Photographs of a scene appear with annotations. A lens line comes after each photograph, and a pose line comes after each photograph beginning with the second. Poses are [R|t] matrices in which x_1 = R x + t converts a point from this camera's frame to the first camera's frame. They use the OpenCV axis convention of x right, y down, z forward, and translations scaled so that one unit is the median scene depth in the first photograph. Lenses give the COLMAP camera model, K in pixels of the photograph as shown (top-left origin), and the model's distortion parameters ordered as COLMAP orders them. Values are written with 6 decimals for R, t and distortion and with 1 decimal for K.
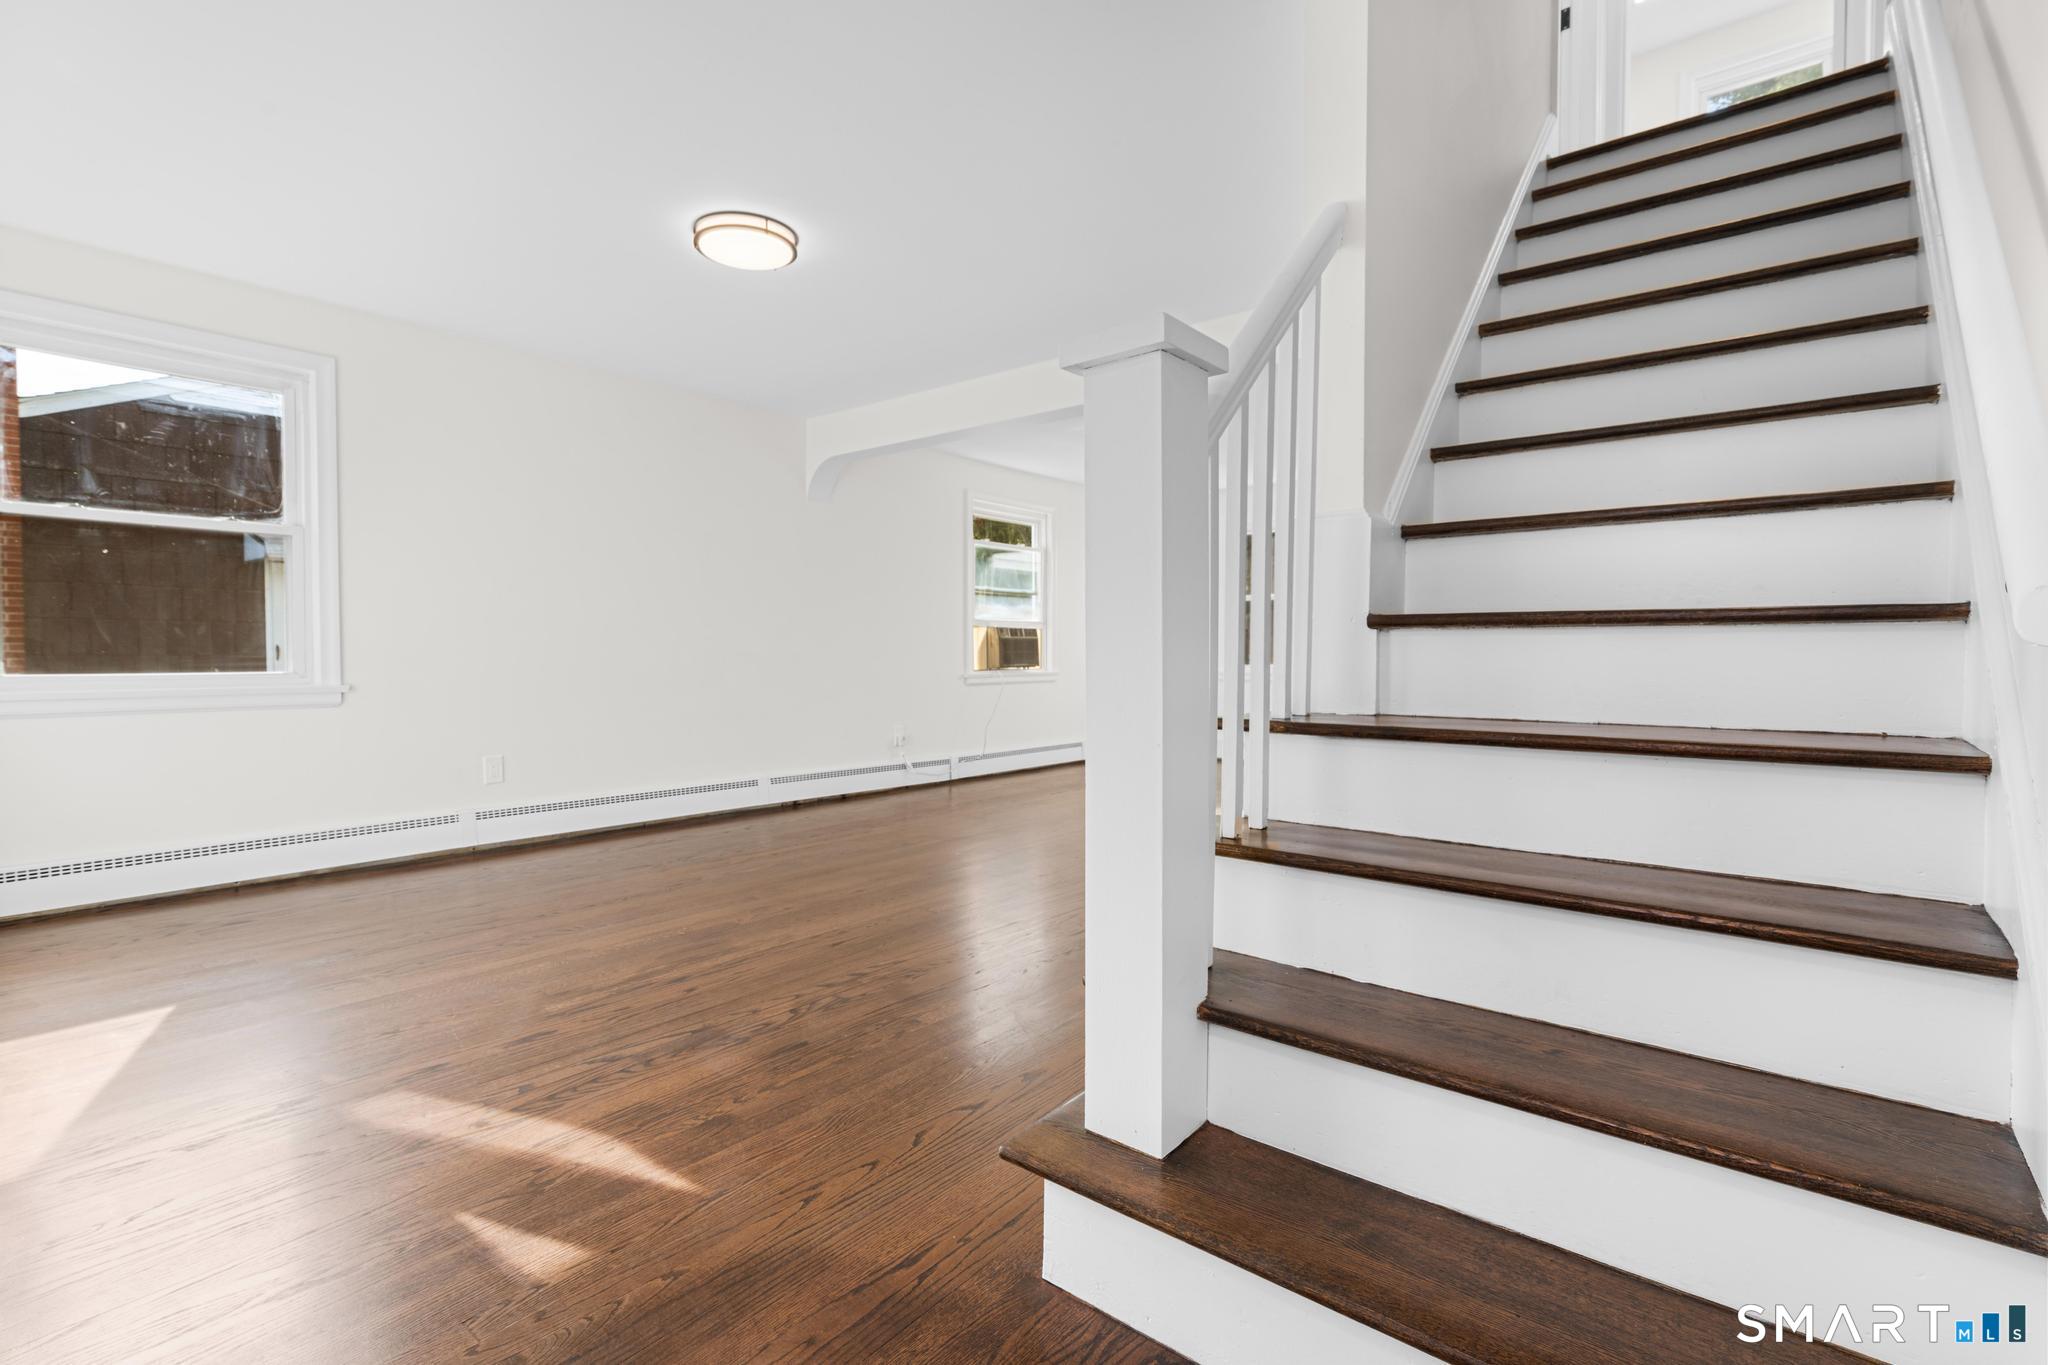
lens RADIAL K [[915.4, 0, 1018.9], [0, 915.4, 672.1], [0, 0, 1]] dist [0.003629, 0.001101]
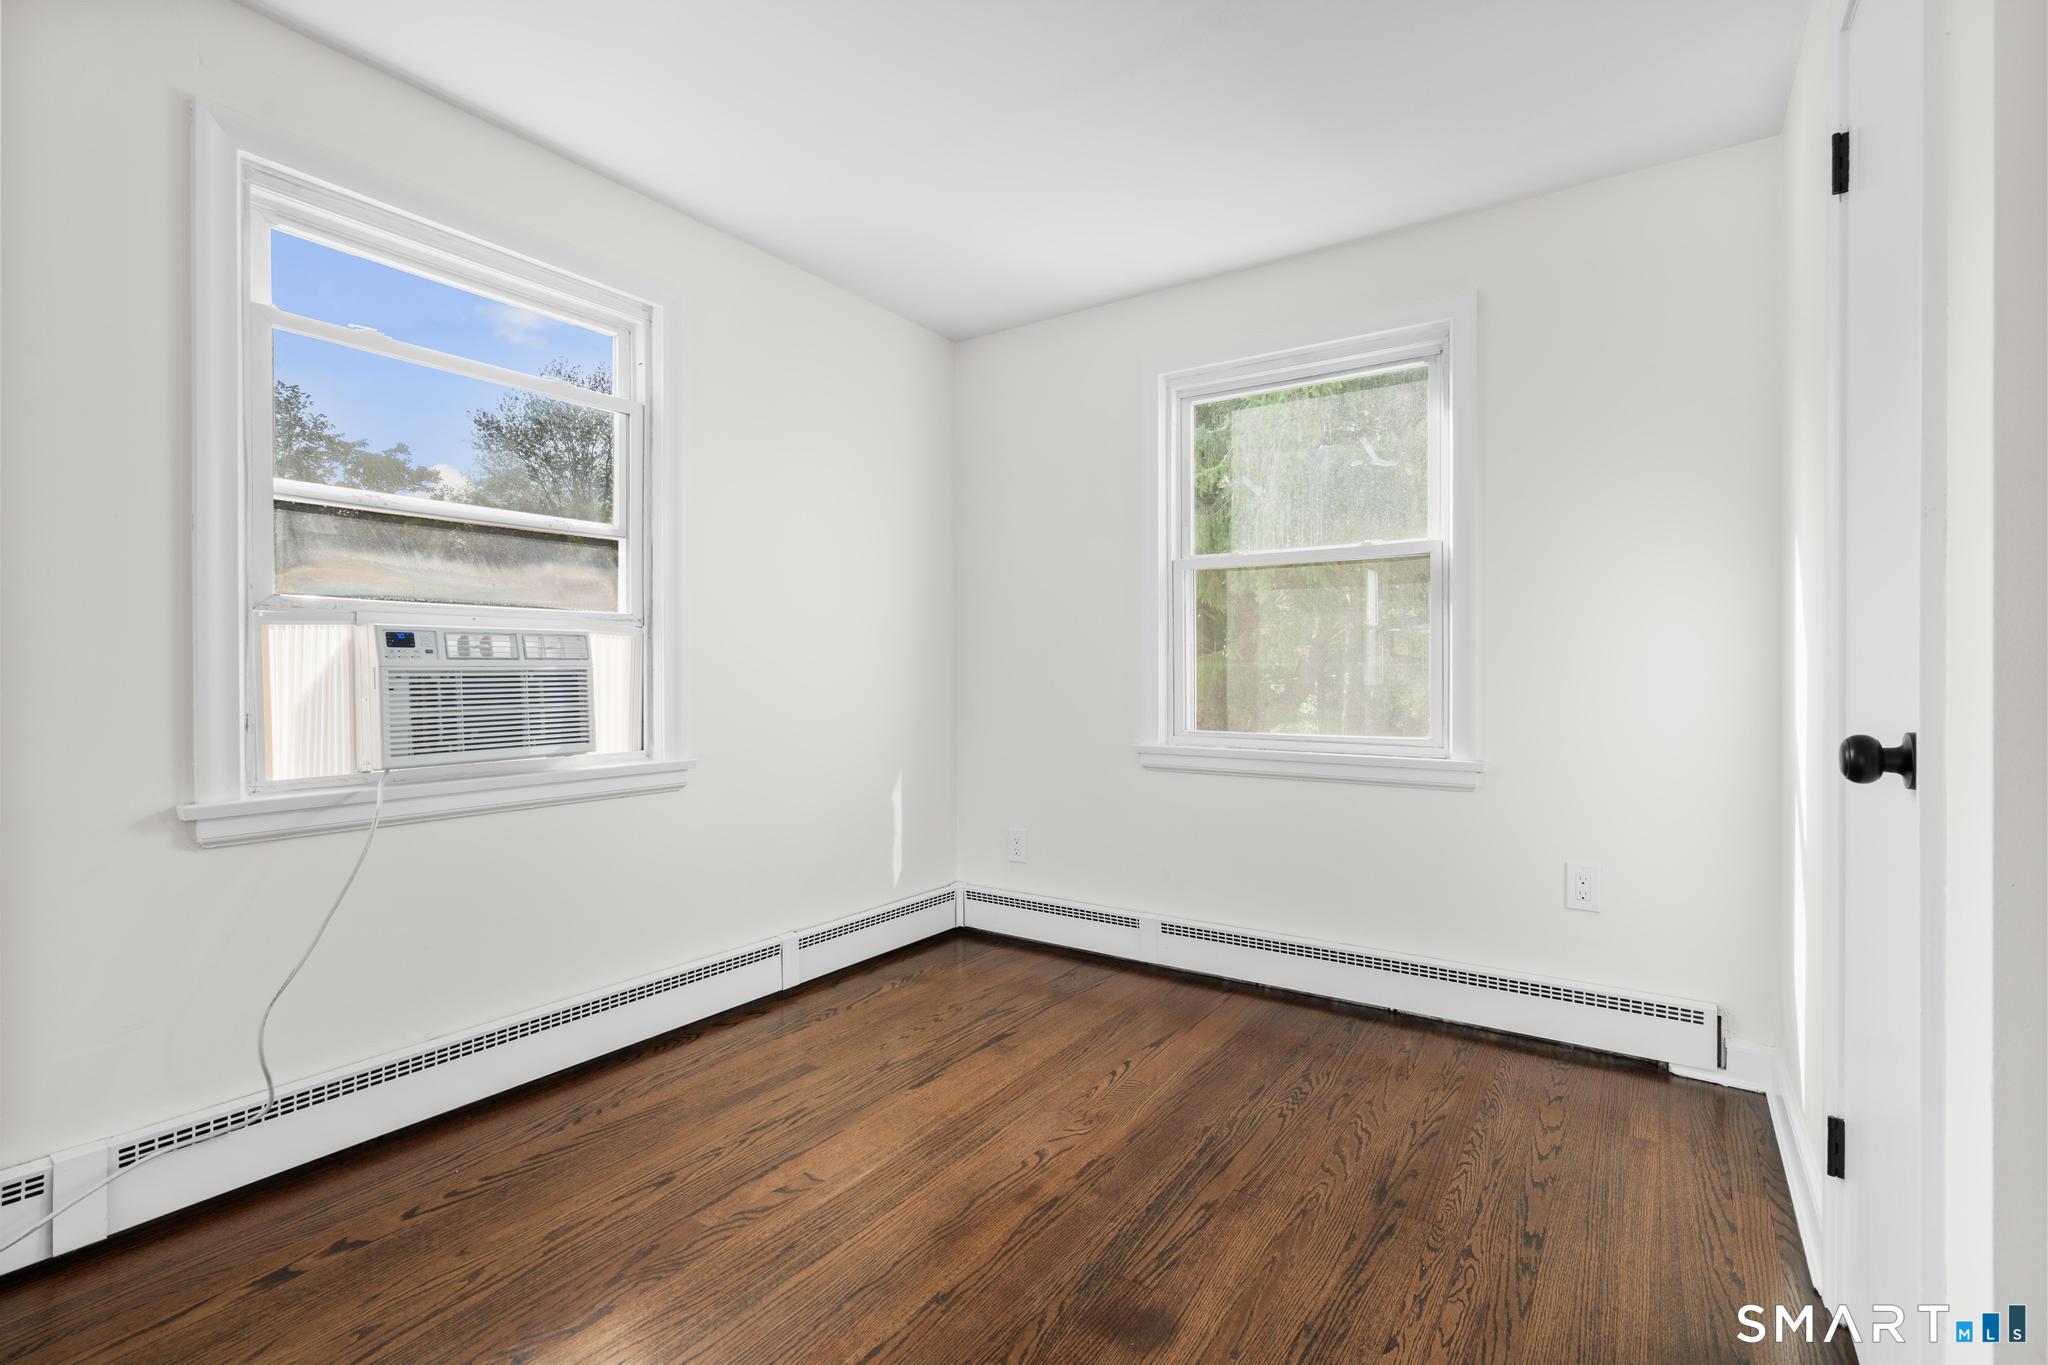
lens RADIAL K [[922.1, 0, 1035.1], [0, 922.1, 676.2], [0, 0, 1]] dist [-0.010676, 0.007104]
pose [[0.995892, -0.006699, 0.090300, 0.296509], [0.008529, 0.999766, -0.019894, -0.051377], [-0.090145, 0.020583, 0.995716, 1.330660]]
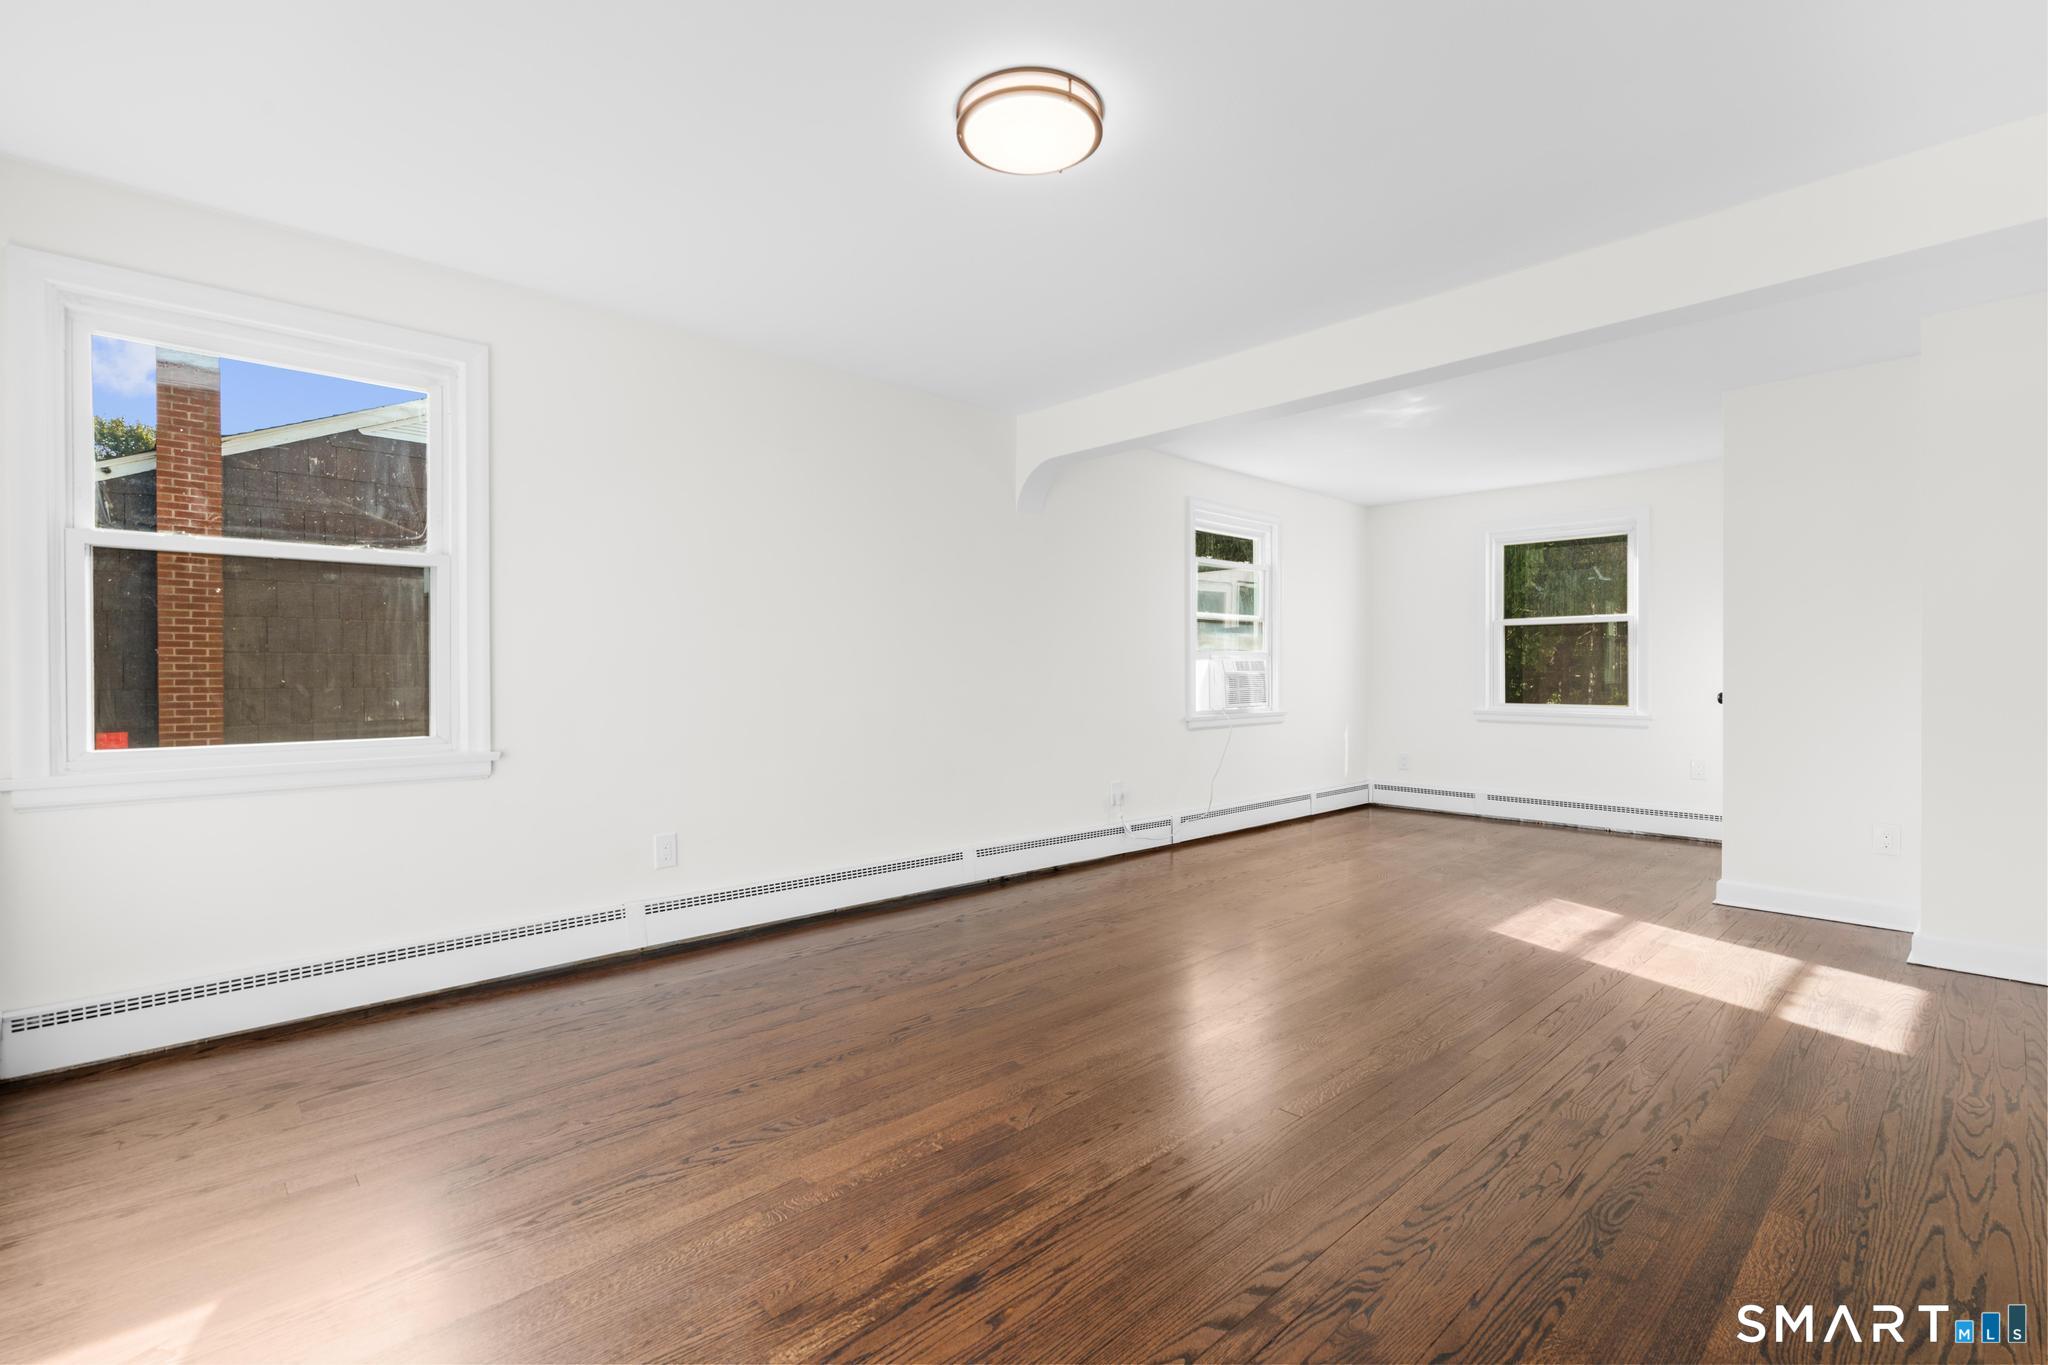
lens RADIAL K [[922.1, 0, 1035.1], [0, 922.1, 676.2], [0, 0, 1]] dist [-0.010676, 0.007104]
pose [[0.992121, -0.002260, -0.125264, -0.168709], [0.000137, 0.999856, -0.016956, -0.038463], [0.125284, 0.016806, 0.991979, 0.265974]]
